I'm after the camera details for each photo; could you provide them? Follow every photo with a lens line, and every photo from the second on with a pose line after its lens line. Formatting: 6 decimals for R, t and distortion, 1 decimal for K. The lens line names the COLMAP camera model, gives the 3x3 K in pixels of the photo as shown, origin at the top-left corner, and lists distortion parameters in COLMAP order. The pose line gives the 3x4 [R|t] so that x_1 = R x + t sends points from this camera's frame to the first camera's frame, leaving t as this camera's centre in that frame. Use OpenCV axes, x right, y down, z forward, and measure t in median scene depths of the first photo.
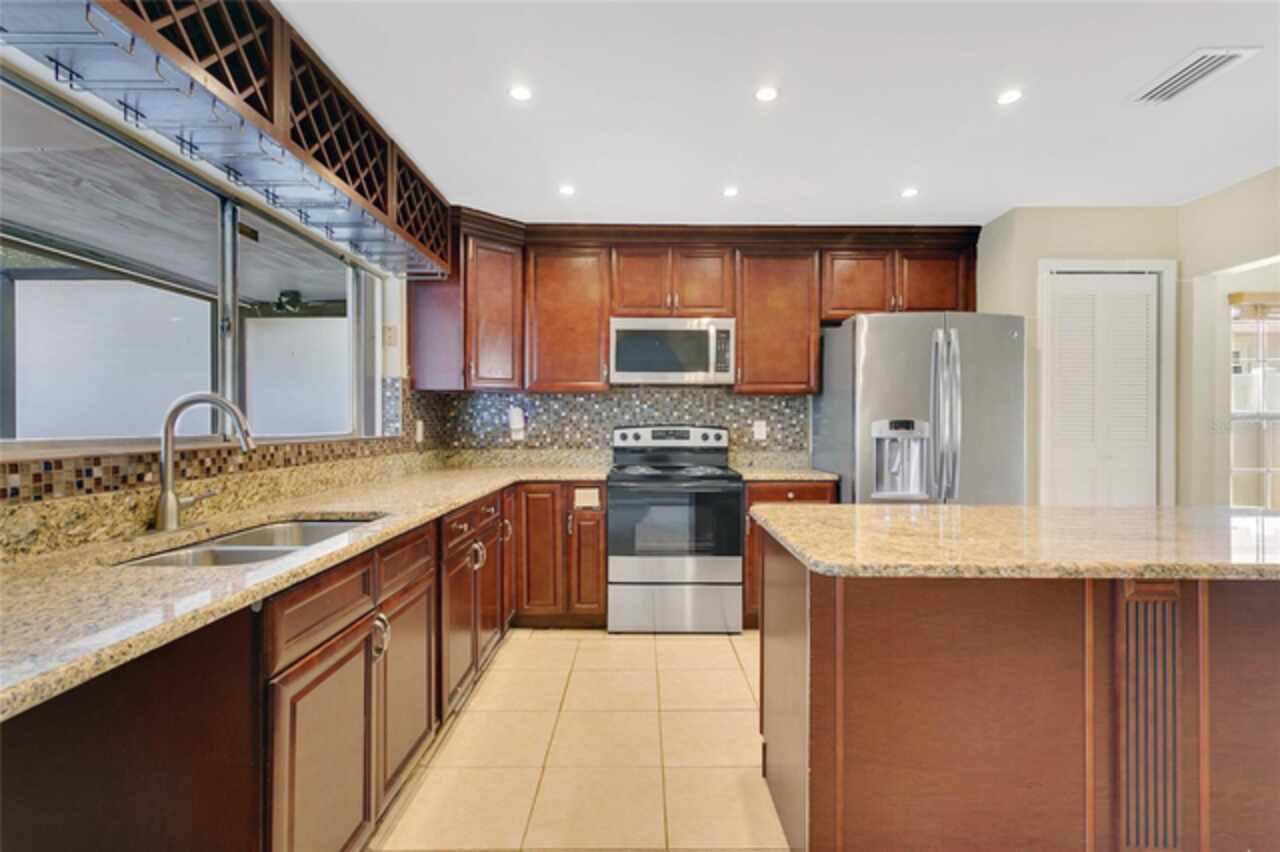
lens RADIAL K [[608.2, 0, 644.5], [0, 608.2, 421.9], [0, 0, 1]] dist [0.005913, 0.000709]
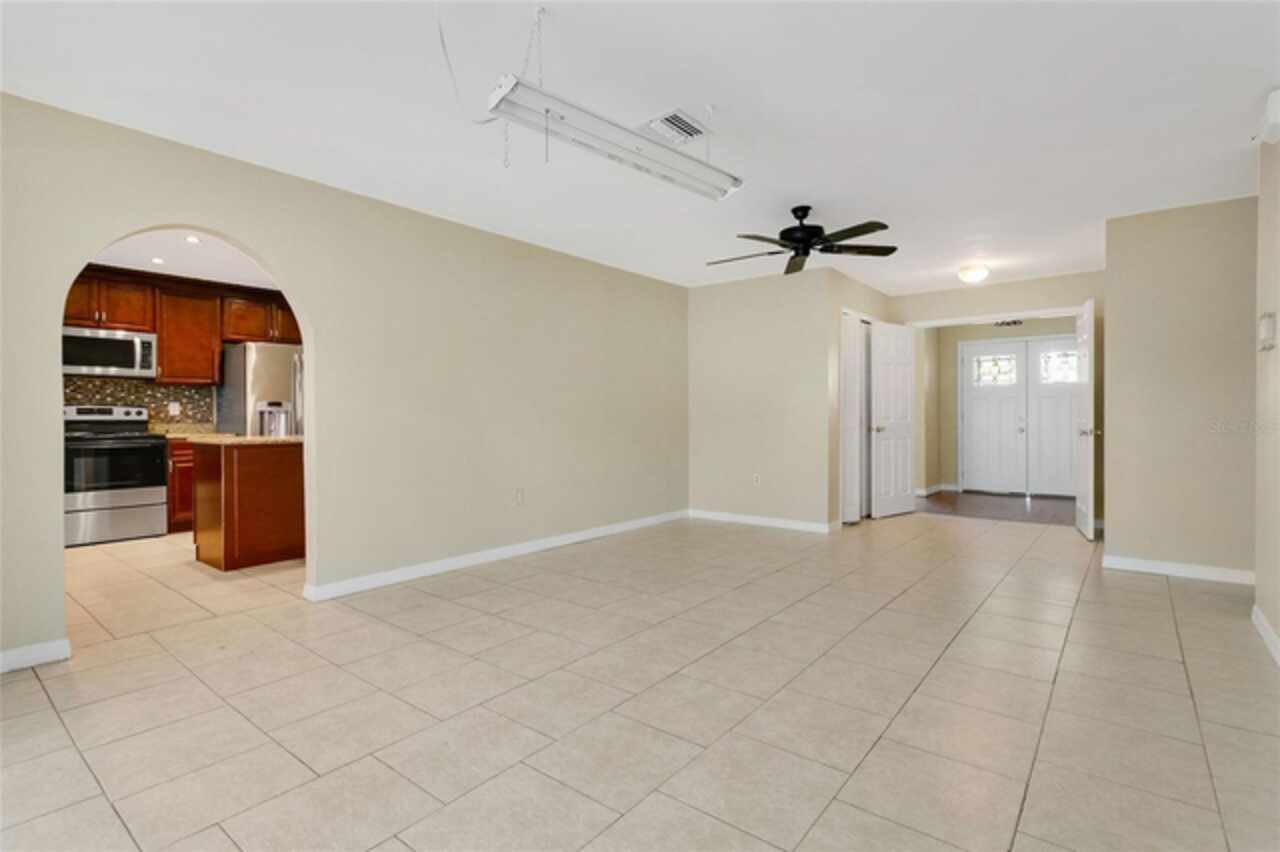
lens RADIAL K [[608.2, 0, 644.5], [0, 608.2, 421.9], [0, 0, 1]] dist [0.005913, 0.000709]
pose [[0.622022, -0.010498, 0.782930, -0.267581], [0.005498, 0.999944, 0.009040, 0.039005], [-0.782981, -0.001318, 0.622045, -0.836990]]
